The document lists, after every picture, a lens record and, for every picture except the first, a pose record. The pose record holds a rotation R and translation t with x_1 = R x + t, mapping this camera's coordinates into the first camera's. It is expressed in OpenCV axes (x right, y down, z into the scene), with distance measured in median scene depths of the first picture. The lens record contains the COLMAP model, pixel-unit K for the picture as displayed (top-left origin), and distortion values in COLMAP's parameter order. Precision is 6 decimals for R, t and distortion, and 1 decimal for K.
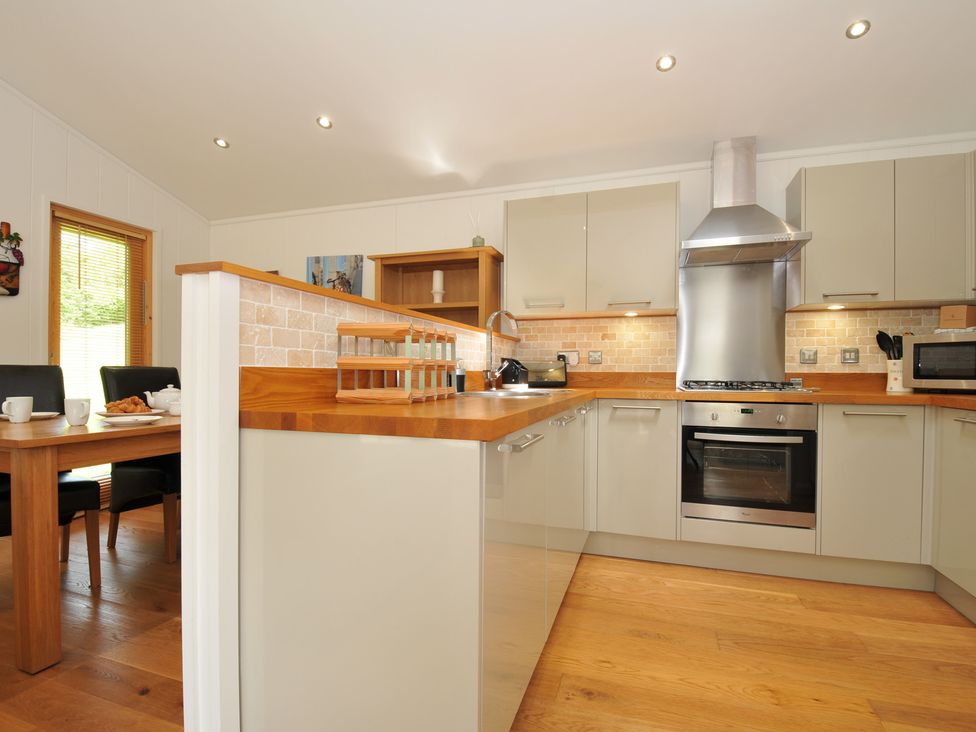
lens RADIAL K [[484.6, 0, 493.8], [0, 484.6, 374.9], [0, 0, 1]] dist [0.003110, -0.016801]
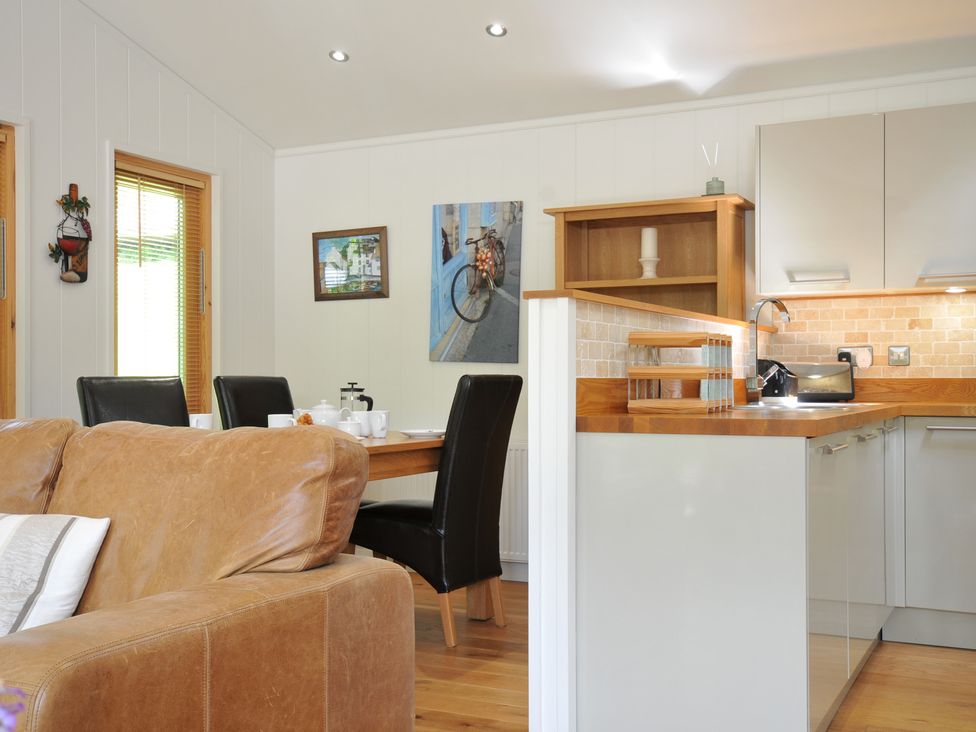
lens RADIAL K [[1111.3, 0, 494.4], [0, 1111.3, 370.3], [0, 0, 1]] dist [0.040778, 0.000000]
pose [[0.989777, -0.009945, -0.142280, -0.116302], [0.008066, 0.999873, -0.013781, -0.000330], [0.142399, 0.012493, 0.989731, -0.567787]]
